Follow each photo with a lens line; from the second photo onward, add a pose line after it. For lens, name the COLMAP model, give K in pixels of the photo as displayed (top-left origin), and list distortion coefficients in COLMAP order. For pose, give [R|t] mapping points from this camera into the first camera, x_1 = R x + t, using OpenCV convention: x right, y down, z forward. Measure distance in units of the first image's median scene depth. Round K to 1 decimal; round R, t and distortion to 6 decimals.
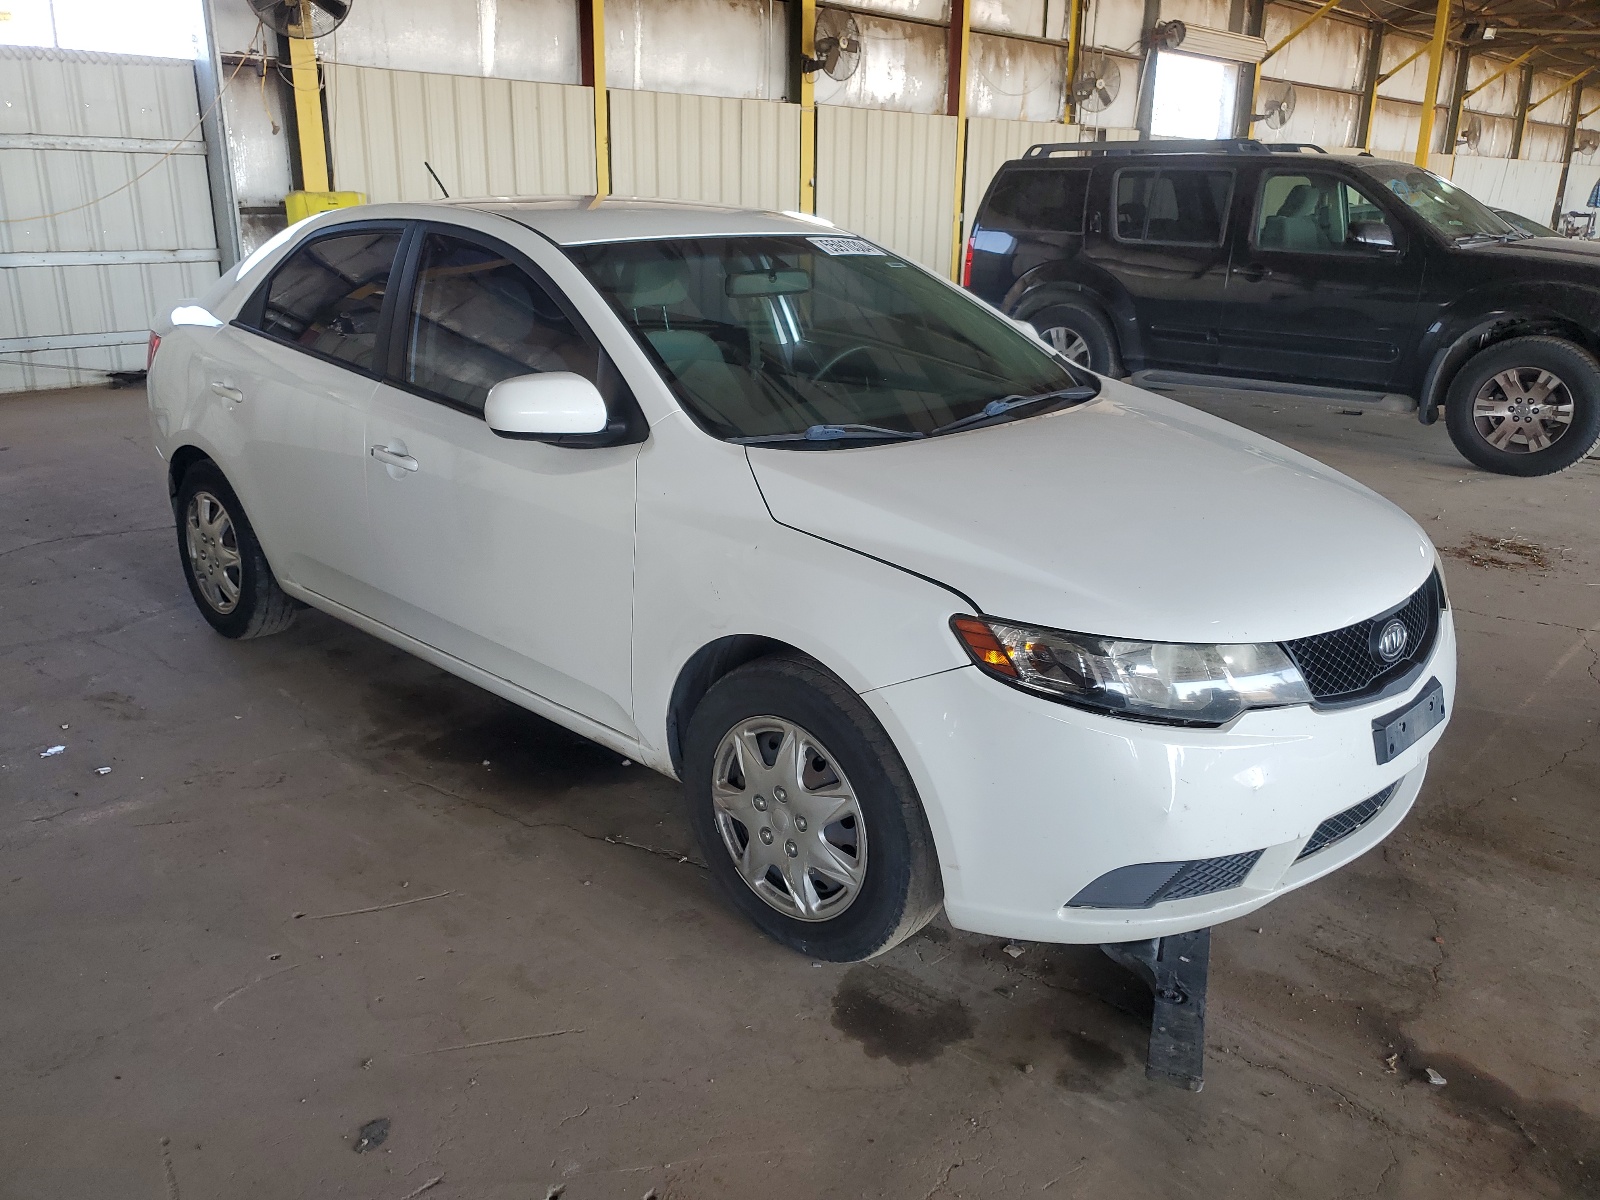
lens RADIAL K [[1236.9, 0, 801.3], [0, 1236.9, 610.7], [0, 0, 1]] dist [0.001637, -0.009717]
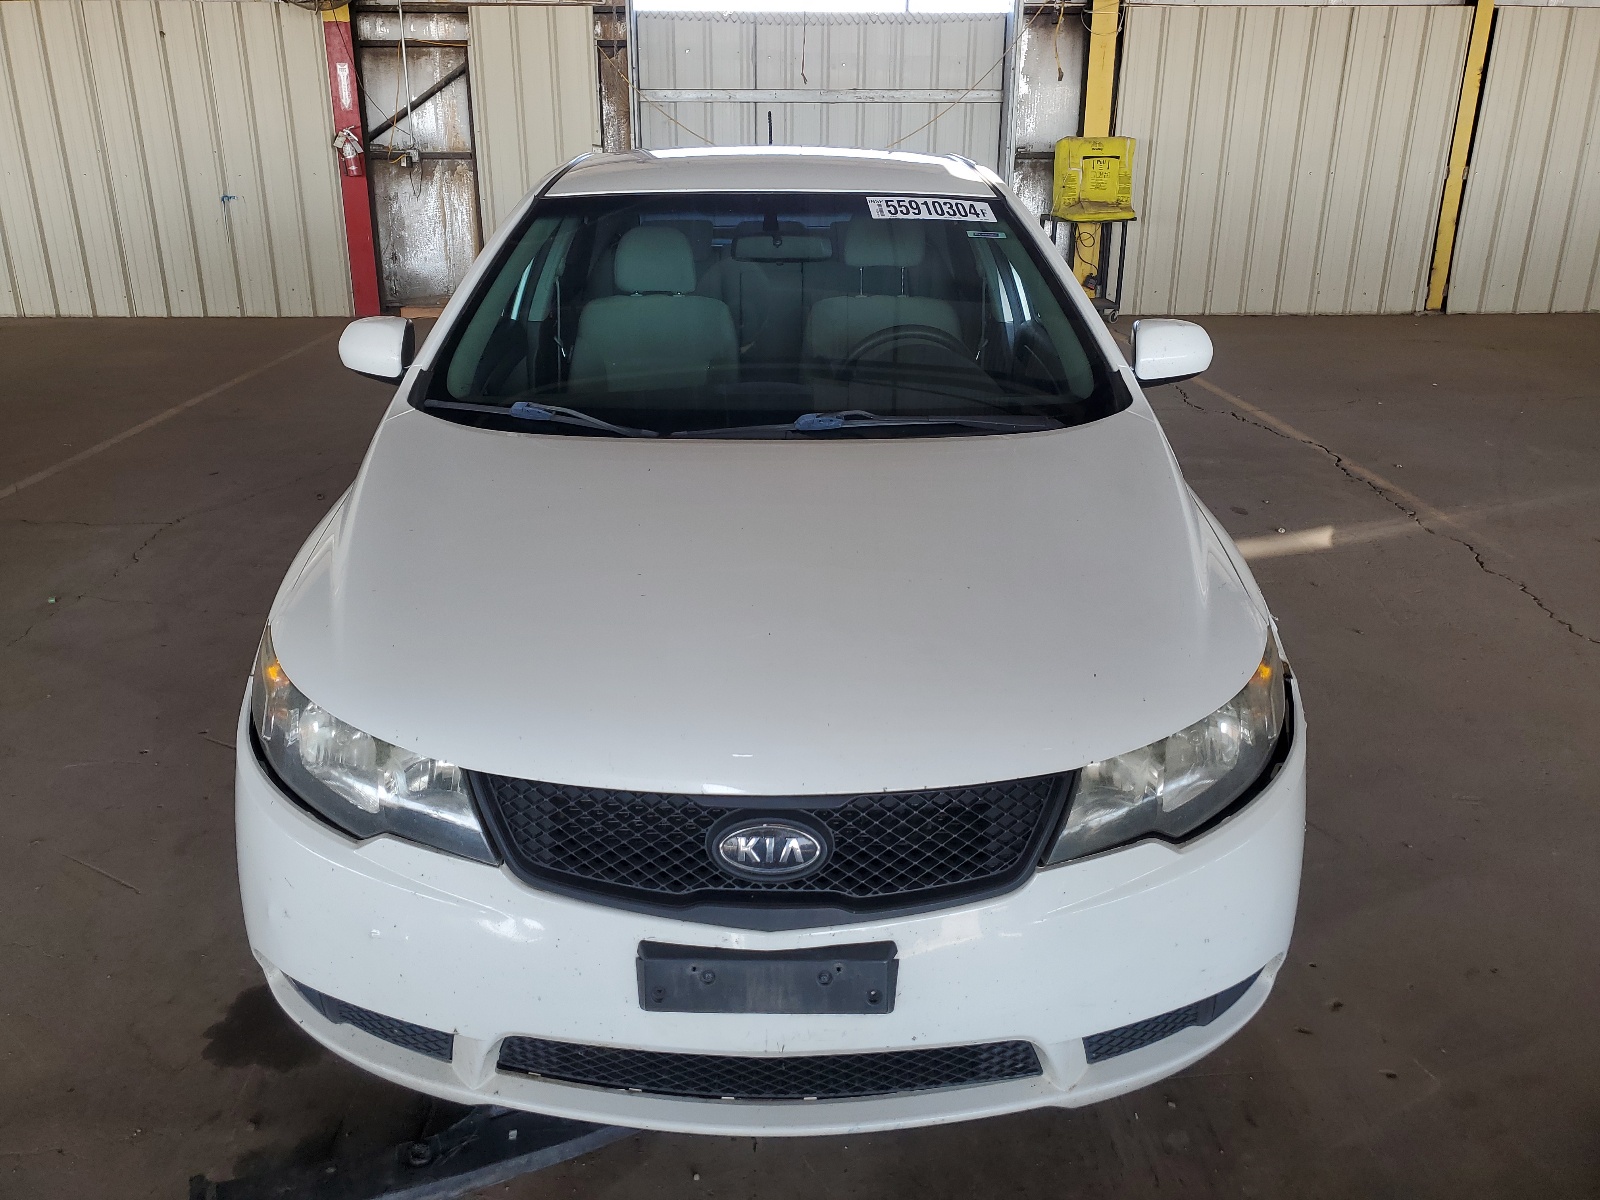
lens RADIAL K [[1236.9, 0, 802.7], [0, 1236.9, 593.5], [0, 0, 1]] dist [0.001637, -0.009717]
pose [[0.697601, 0.237991, -0.675805, 0.500772], [-0.216485, 0.969150, 0.117827, -0.104607], [0.682998, 0.064106, 0.727602, 0.296529]]
